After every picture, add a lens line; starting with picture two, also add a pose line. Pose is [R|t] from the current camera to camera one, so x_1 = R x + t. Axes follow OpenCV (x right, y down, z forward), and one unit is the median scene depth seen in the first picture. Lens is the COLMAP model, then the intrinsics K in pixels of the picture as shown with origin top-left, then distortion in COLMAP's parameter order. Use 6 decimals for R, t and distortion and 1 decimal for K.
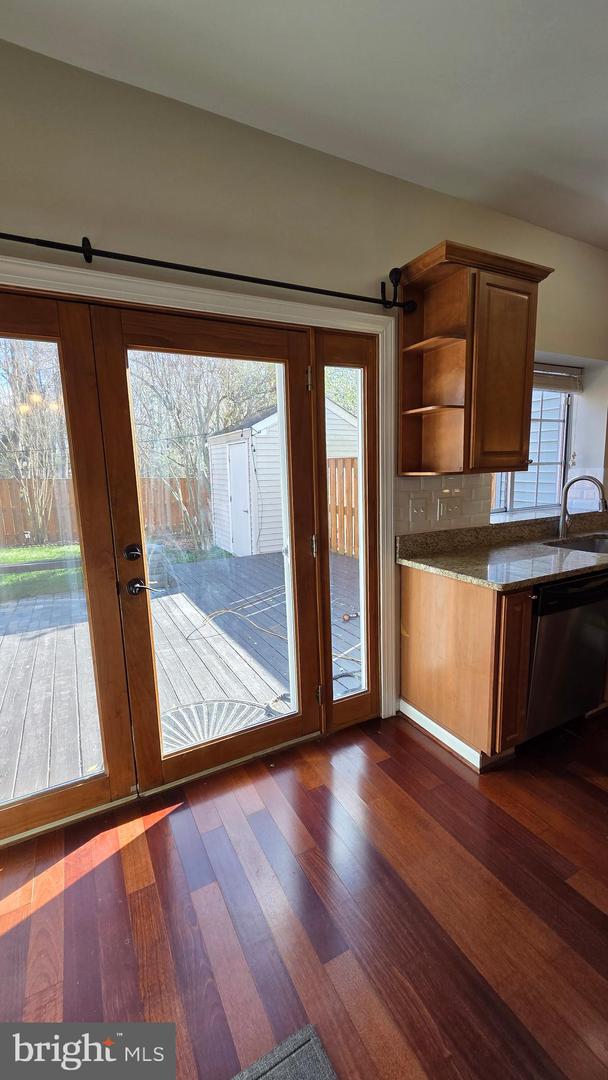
lens RADIAL K [[438.7, 0, 294.1], [0, 438.7, 532.0], [0, 0, 1]] dist [0.006597, -0.002823]
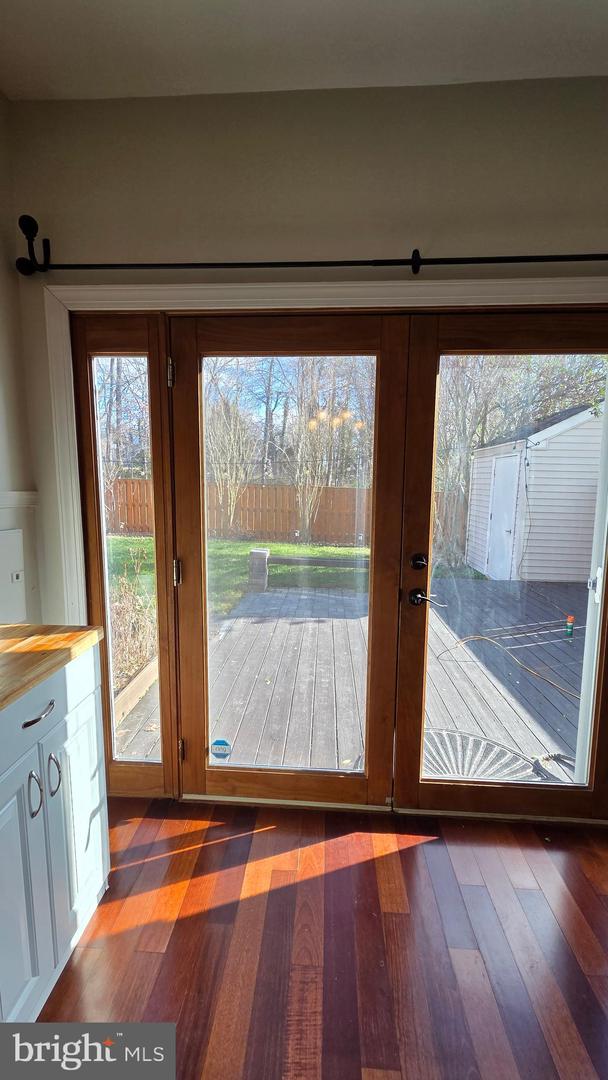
lens RADIAL K [[438.7, 0, 299.3], [0, 438.7, 531.6], [0, 0, 1]] dist [0.006597, -0.002823]
pose [[0.853122, 0.096413, -0.512726, -0.083896], [-0.112081, 0.993699, 0.000365, 0.007484], [0.509530, 0.057155, 0.858552, 0.017680]]
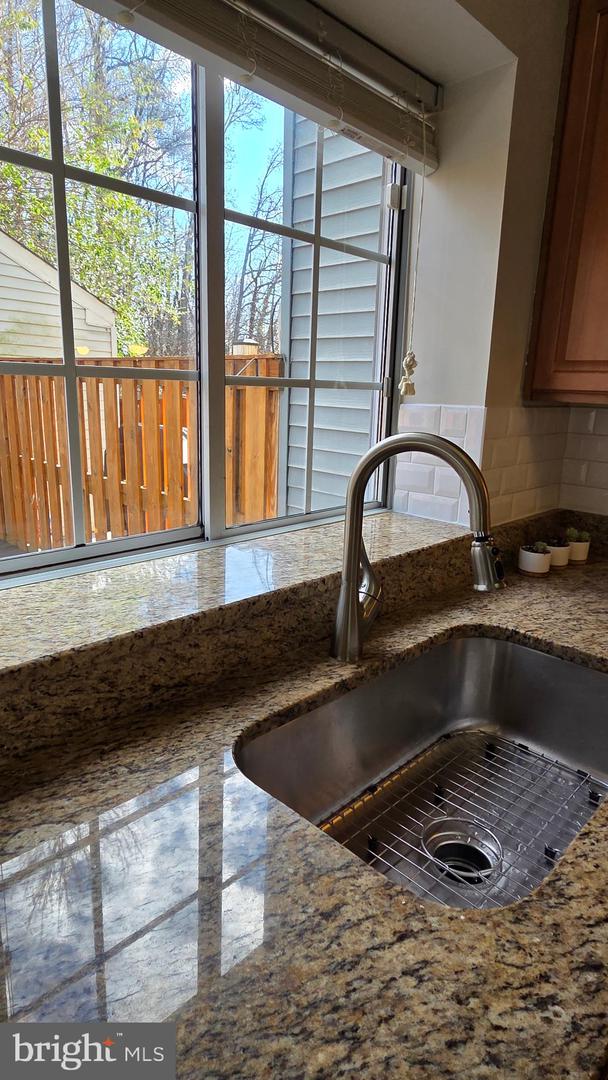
lens RADIAL K [[601.3, 0, 300.1], [0, 601.3, 540.7], [0, 0, 1]] dist [-0.000190, -0.000511]
pose [[0.949476, -0.022798, 0.313010, 0.616939], [-0.008065, 0.995256, 0.096953, -0.125994], [-0.313735, -0.094579, 0.944788, 0.873234]]
